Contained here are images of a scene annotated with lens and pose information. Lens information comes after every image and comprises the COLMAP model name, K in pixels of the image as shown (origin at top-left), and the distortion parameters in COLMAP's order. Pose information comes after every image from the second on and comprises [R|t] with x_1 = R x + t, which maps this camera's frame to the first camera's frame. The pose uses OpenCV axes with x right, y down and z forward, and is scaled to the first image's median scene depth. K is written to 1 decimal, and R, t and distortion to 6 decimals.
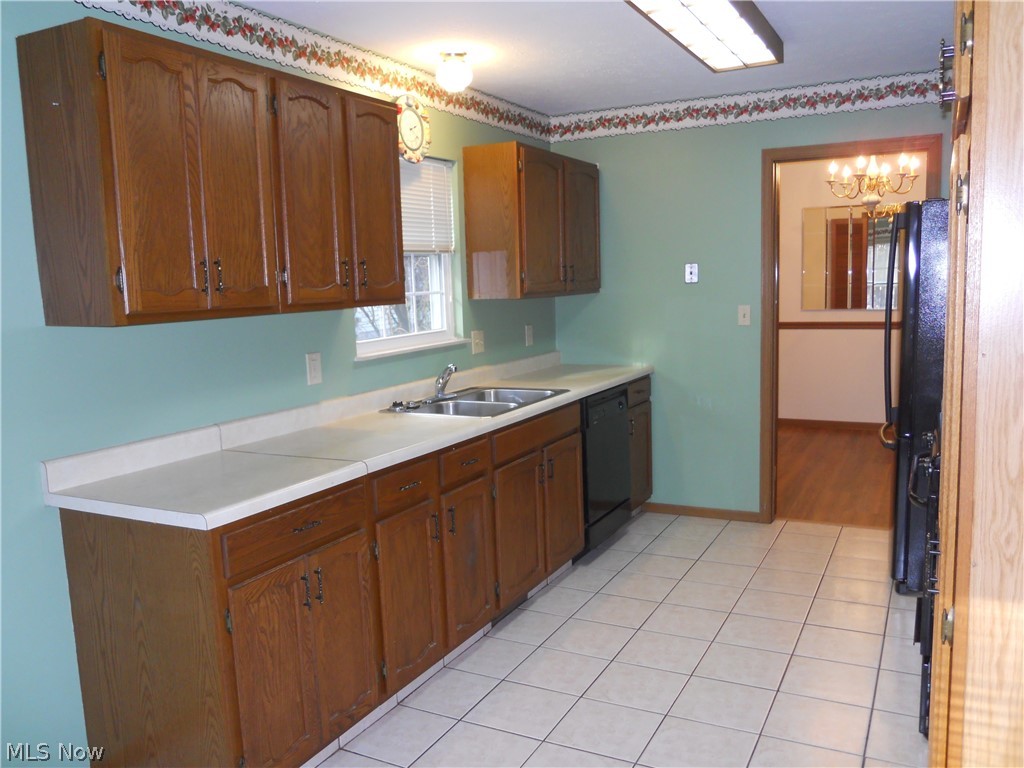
lens RADIAL K [[845.2, 0, 512.0], [0, 845.2, 384.0], [0, 0, 1]] dist [0.001883, 0.007953]
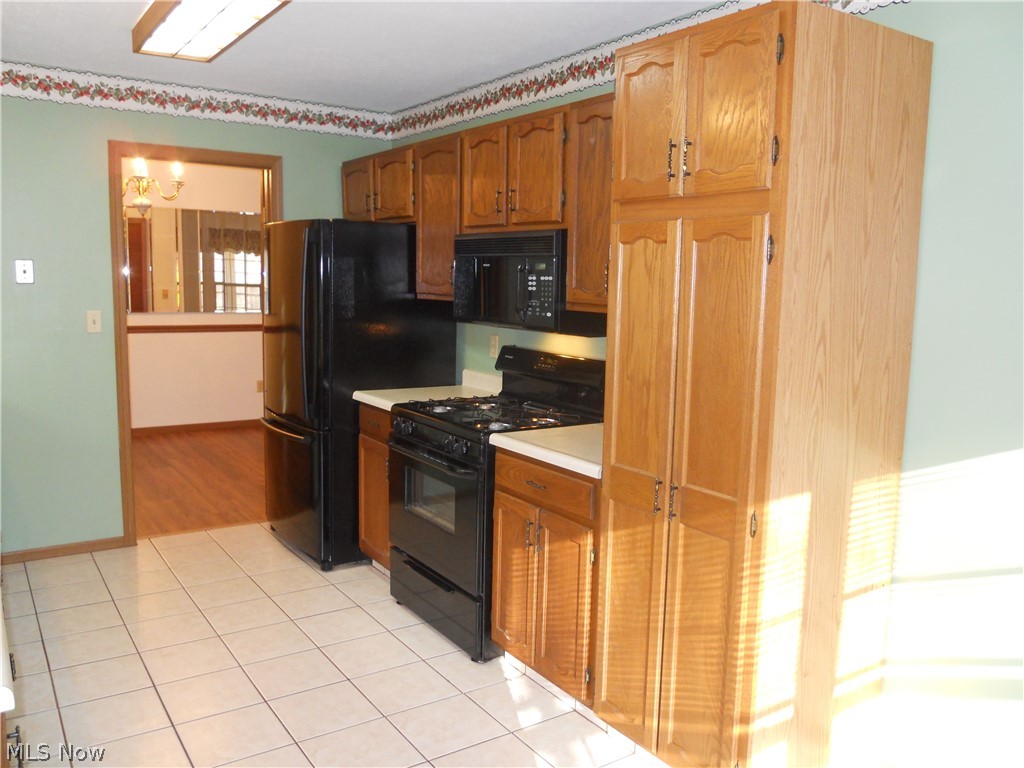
lens RADIAL K [[851.8, 0, 512.0], [0, 851.8, 384.0], [0, 0, 1]] dist [-0.009234, -0.005969]
pose [[0.496430, -0.074266, 0.864894, -0.321186], [0.075680, 0.996243, 0.042106, -0.021675], [-0.864772, 0.044552, 0.500185, 0.190327]]
